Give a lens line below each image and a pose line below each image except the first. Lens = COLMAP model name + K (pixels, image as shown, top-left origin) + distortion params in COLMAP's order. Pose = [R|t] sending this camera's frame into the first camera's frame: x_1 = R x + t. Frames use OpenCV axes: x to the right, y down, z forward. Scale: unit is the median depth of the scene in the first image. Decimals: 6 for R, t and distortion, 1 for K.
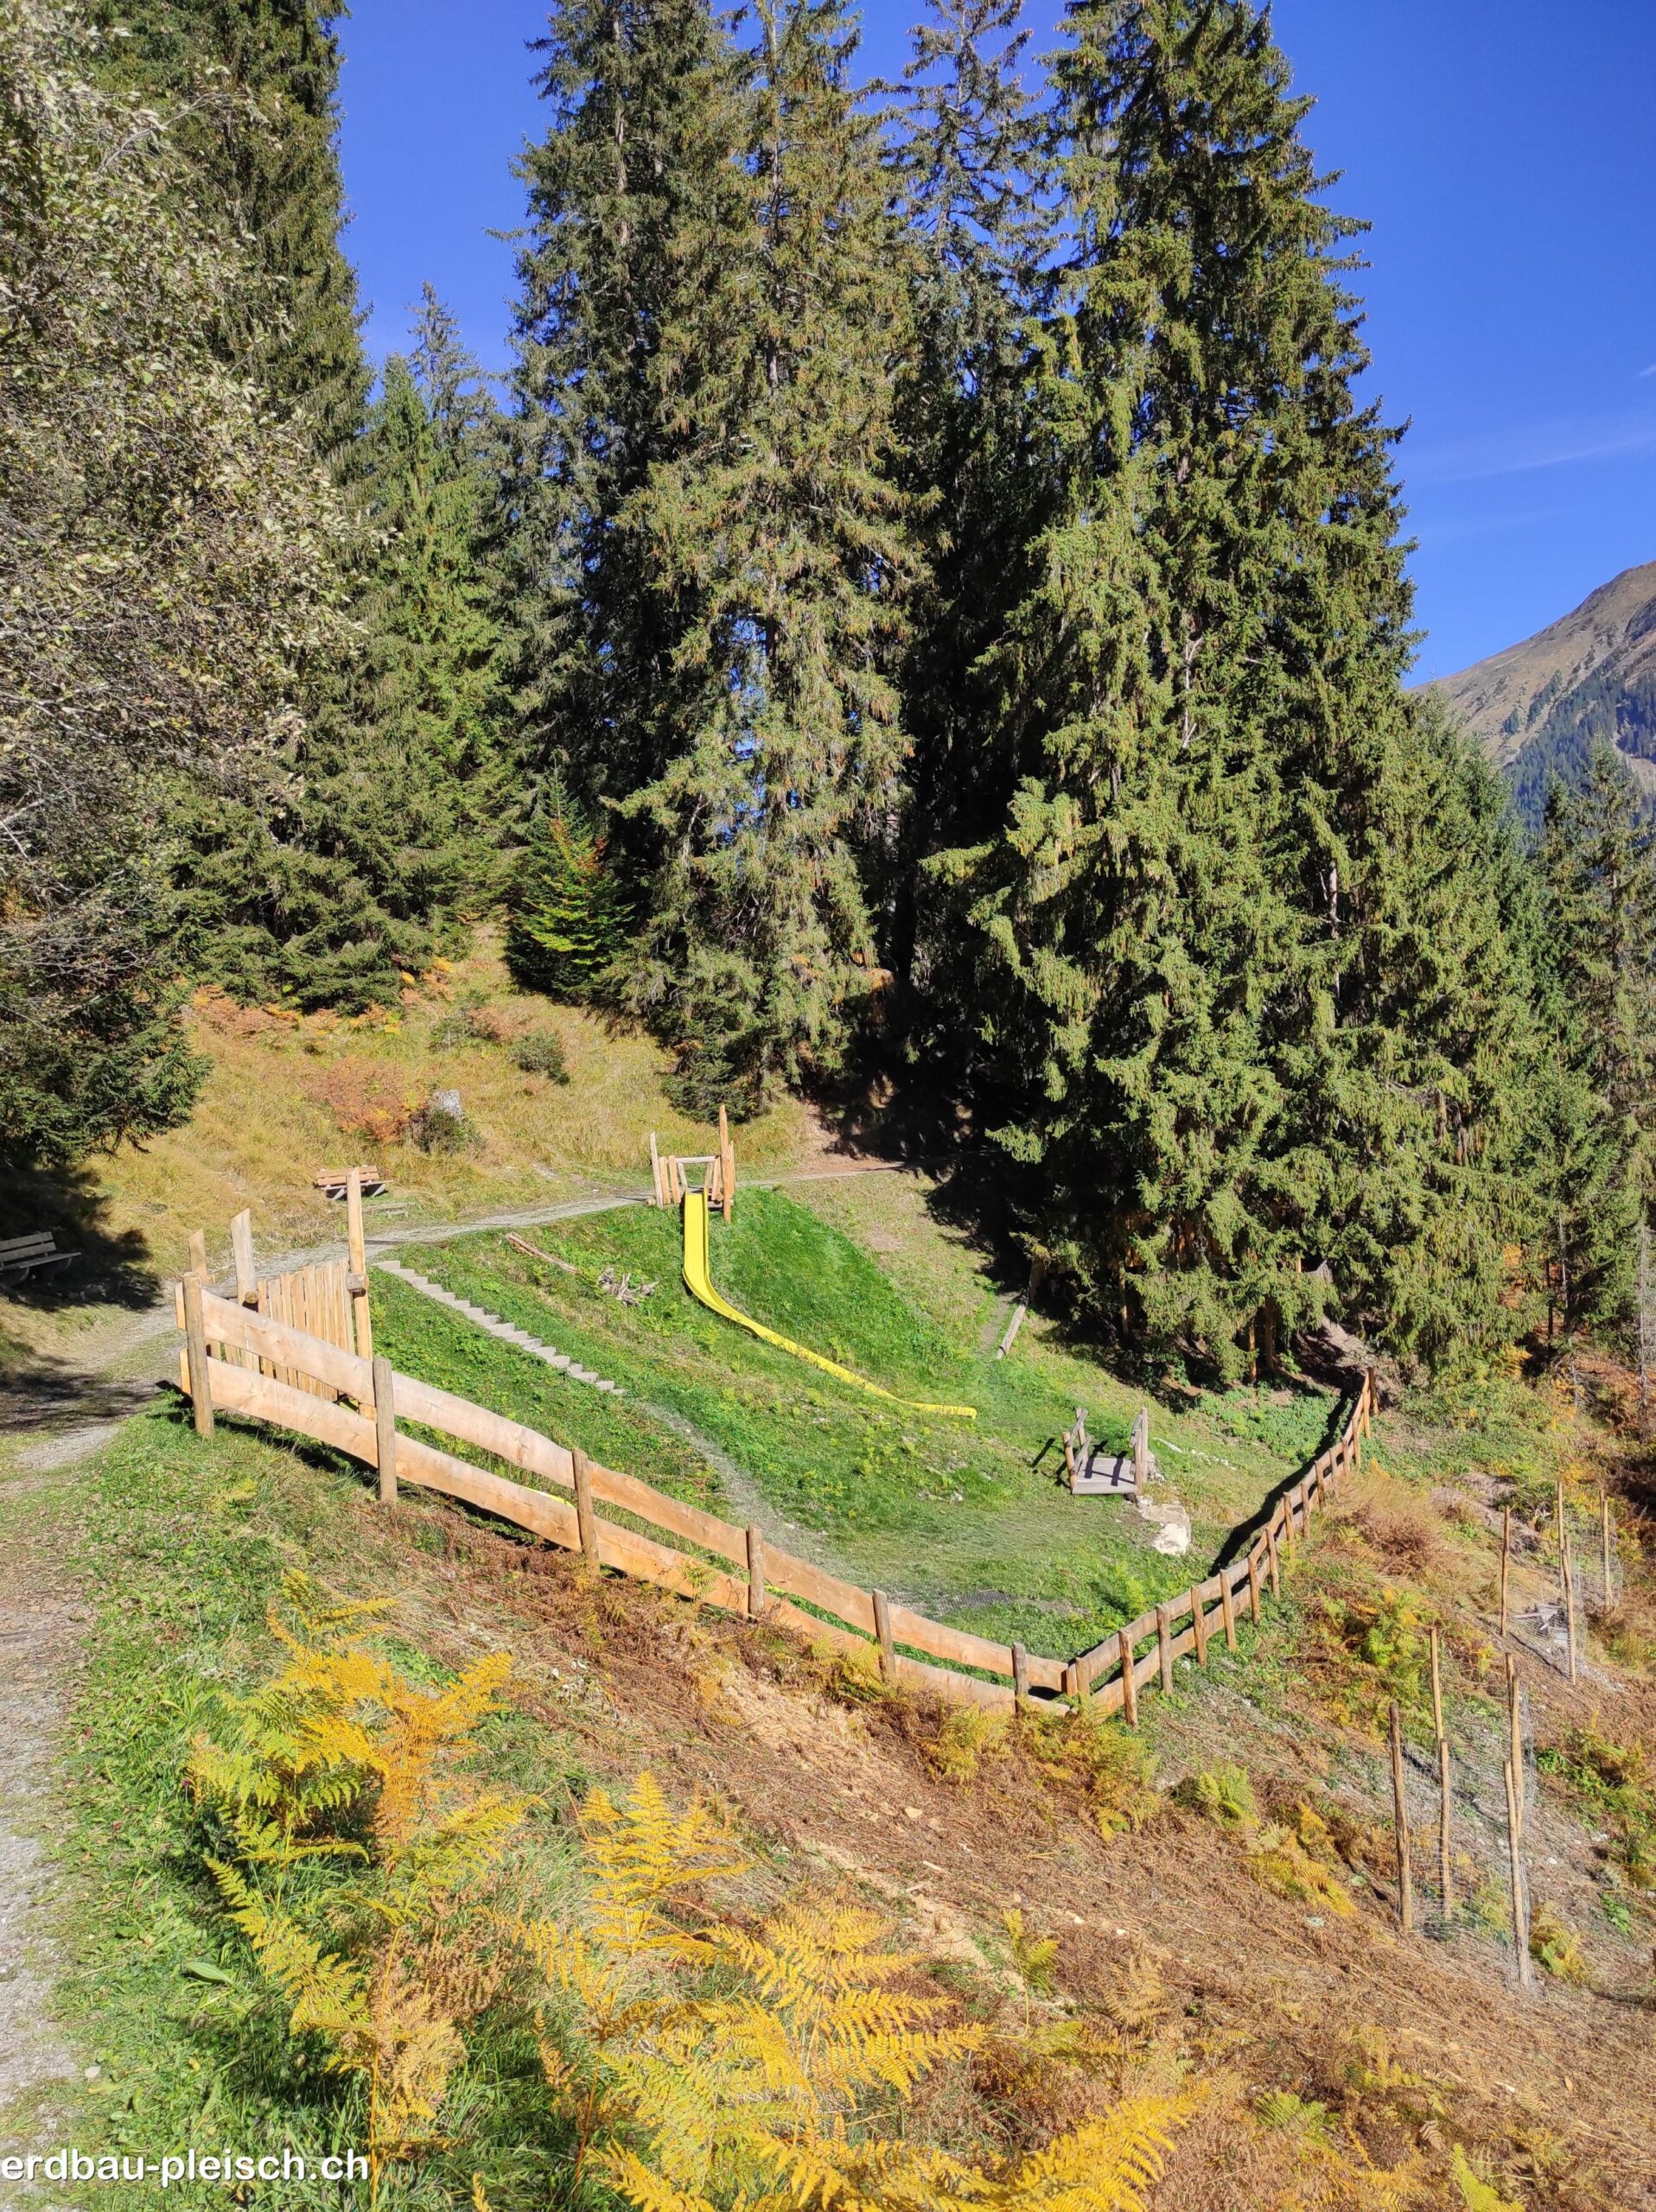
lens RADIAL K [[1626.3, 0, 824.2], [0, 1626.3, 1130.4], [0, 0, 1]] dist [0.050907, -0.035388]
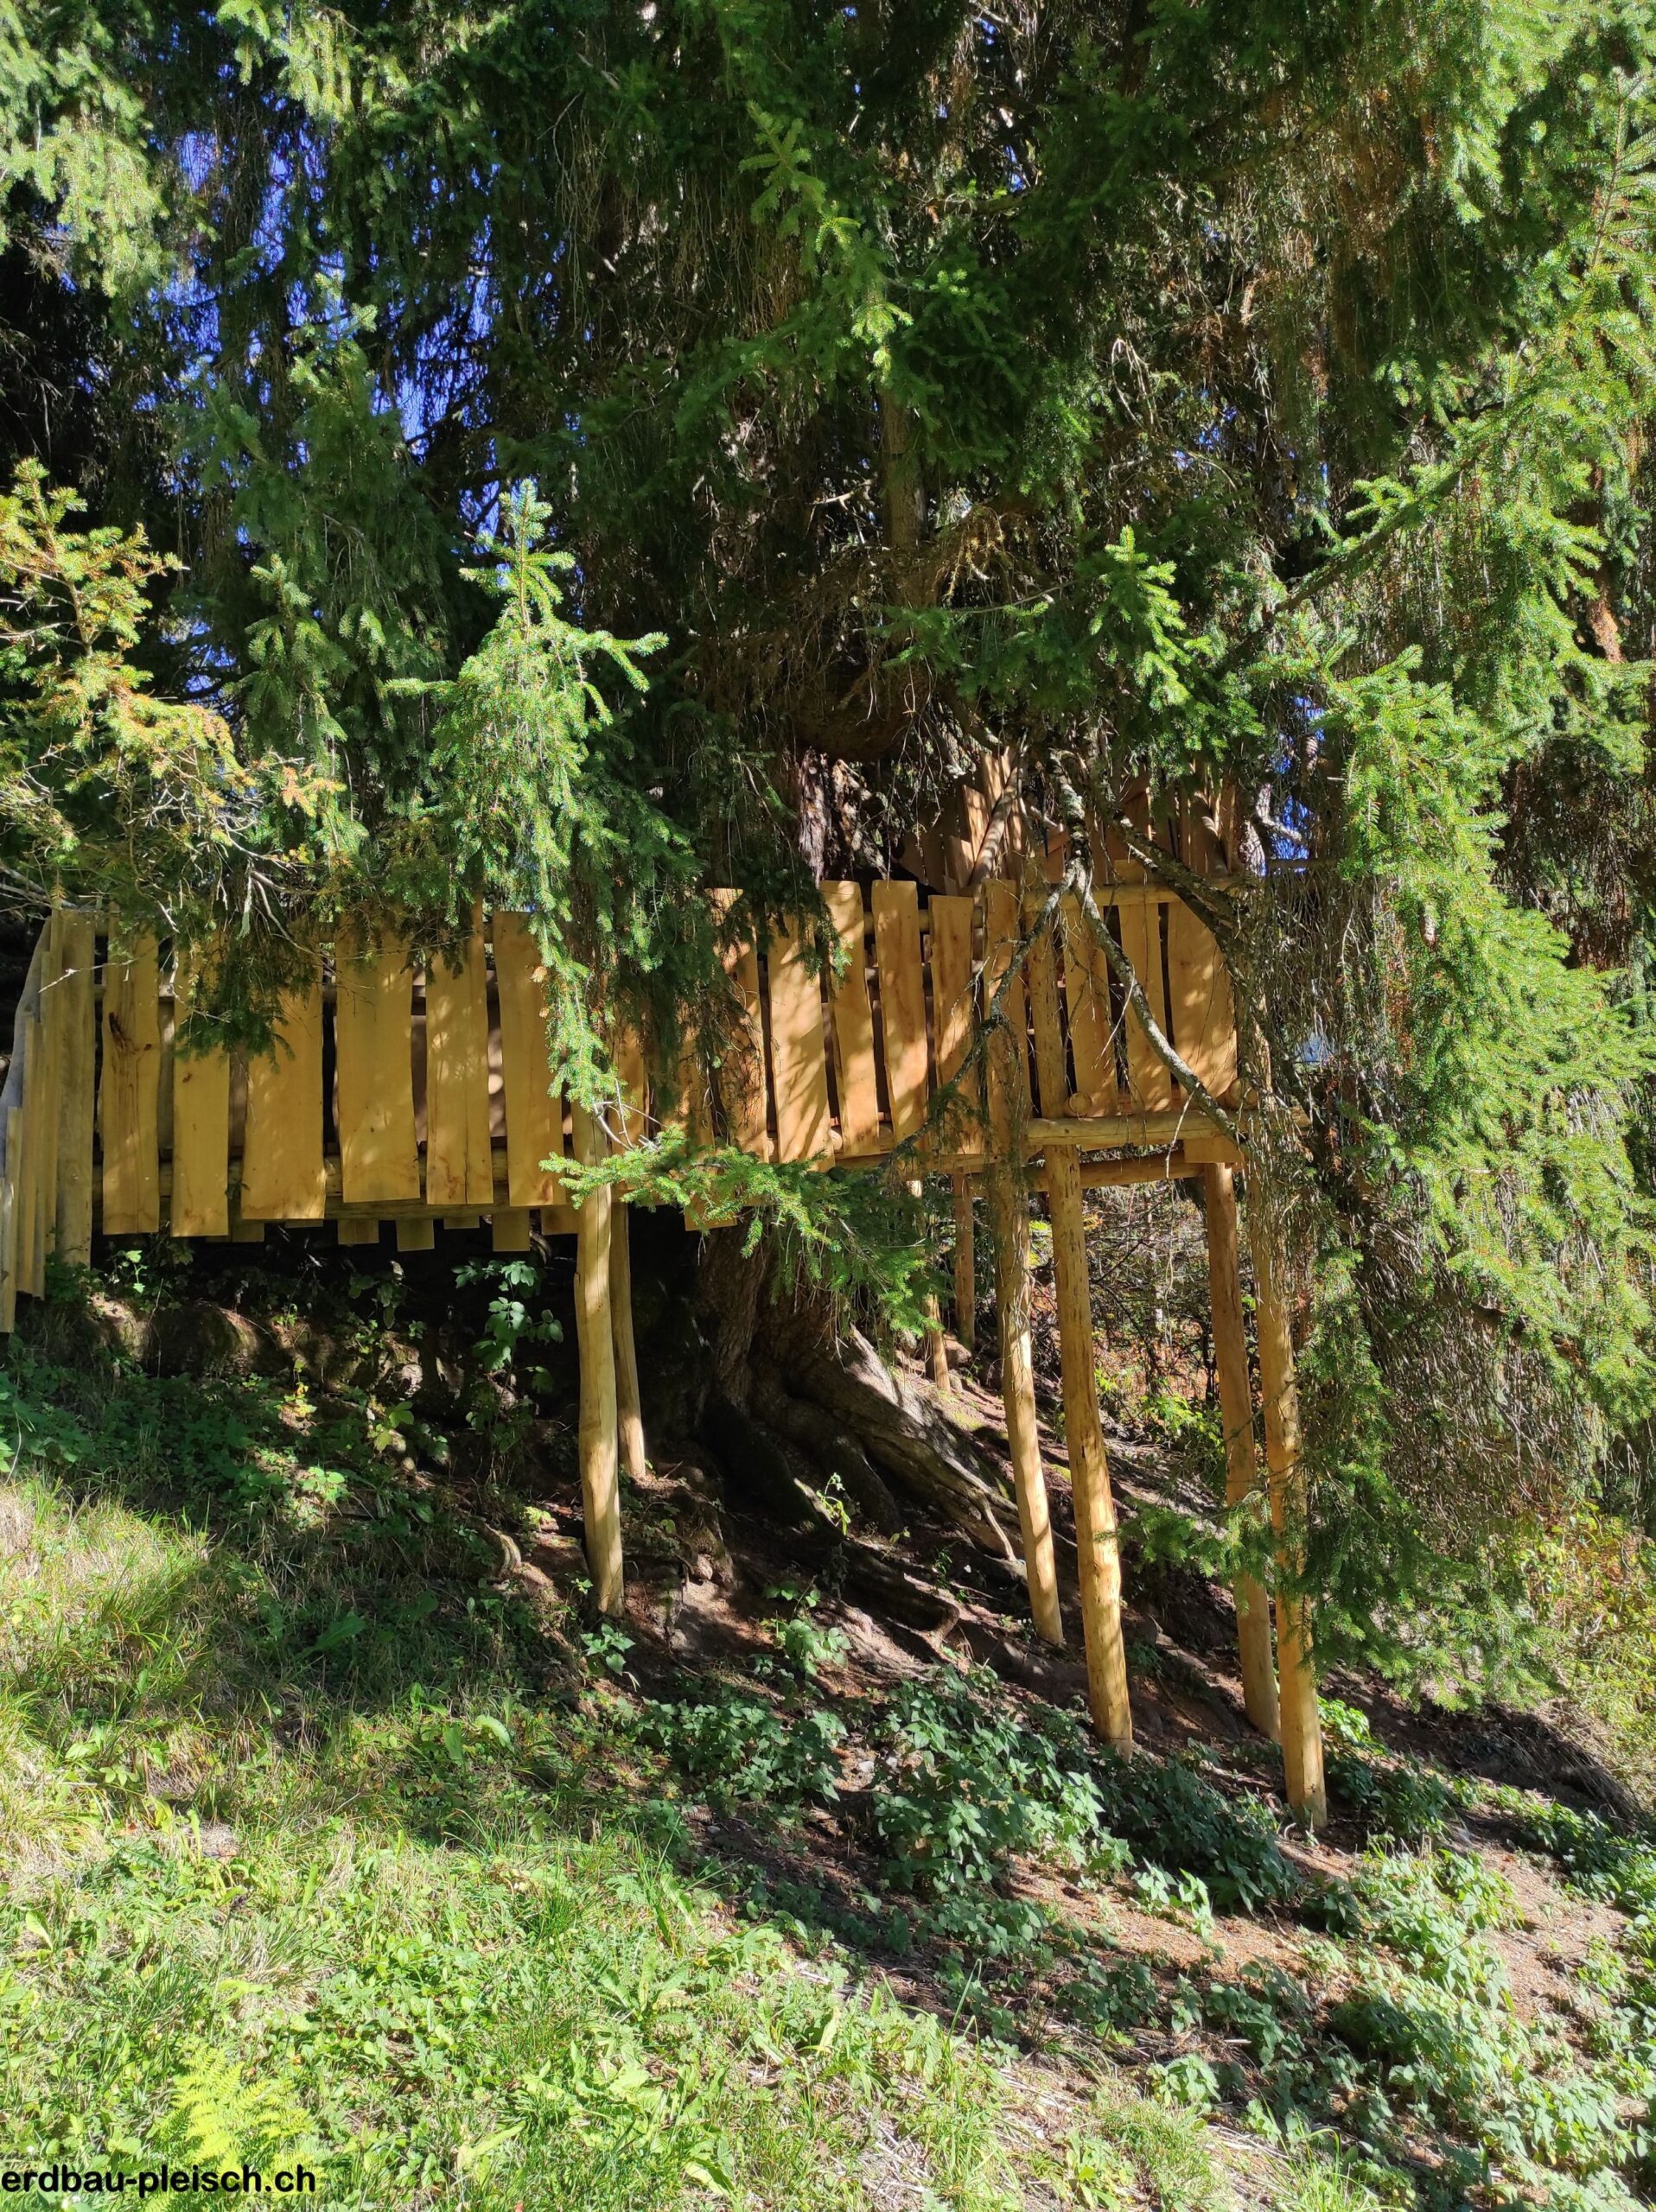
lens RADIAL K [[1626.3, 0, 833.9], [0, 1626.3, 1110.0], [0, 0, 1]] dist [0.050907, -0.035388]
pose [[0.802038, 0.109667, 0.587118, 0.106926], [0.040581, 0.970721, -0.236756, 0.119046], [-0.595892, 0.213713, 0.774105, 0.879089]]
